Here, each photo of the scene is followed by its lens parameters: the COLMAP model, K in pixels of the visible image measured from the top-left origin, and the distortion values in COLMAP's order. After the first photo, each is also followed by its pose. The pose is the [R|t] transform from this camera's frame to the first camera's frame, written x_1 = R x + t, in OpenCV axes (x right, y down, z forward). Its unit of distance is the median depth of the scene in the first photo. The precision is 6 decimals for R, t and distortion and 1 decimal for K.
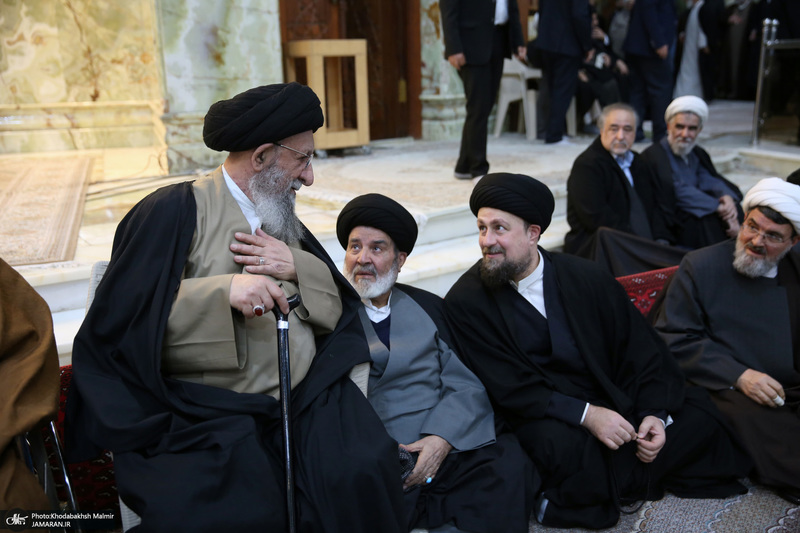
lens RADIAL K [[785.1, 0, 400.0], [0, 785.1, 266.5], [0, 0, 1]] dist [0.011609, 0.011248]
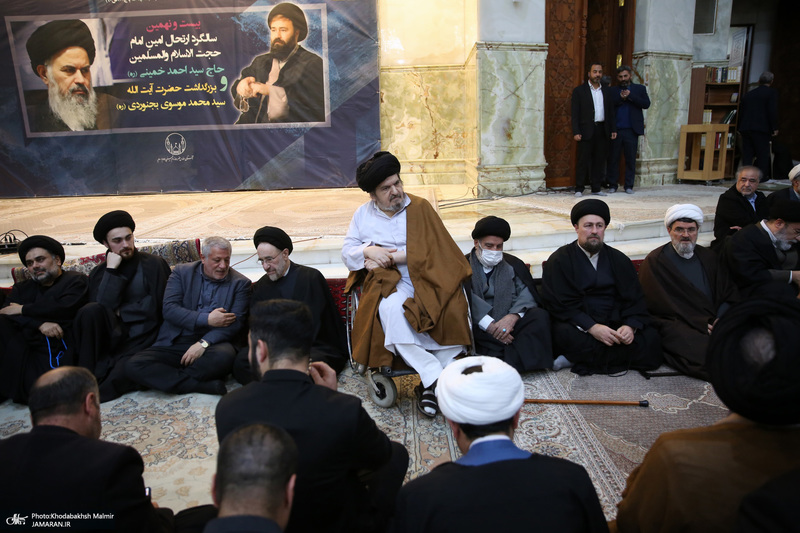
lens RADIAL K [[527.2, 0, 400.0], [0, 527.2, 266.5], [0, 0, 1]] dist [-0.106397, 0.073195]
pose [[0.927235, 0.085506, -0.364588, -0.000656], [-0.087895, 0.996079, 0.010070, 0.041566], [0.364019, 0.022708, 0.931114, -0.187732]]
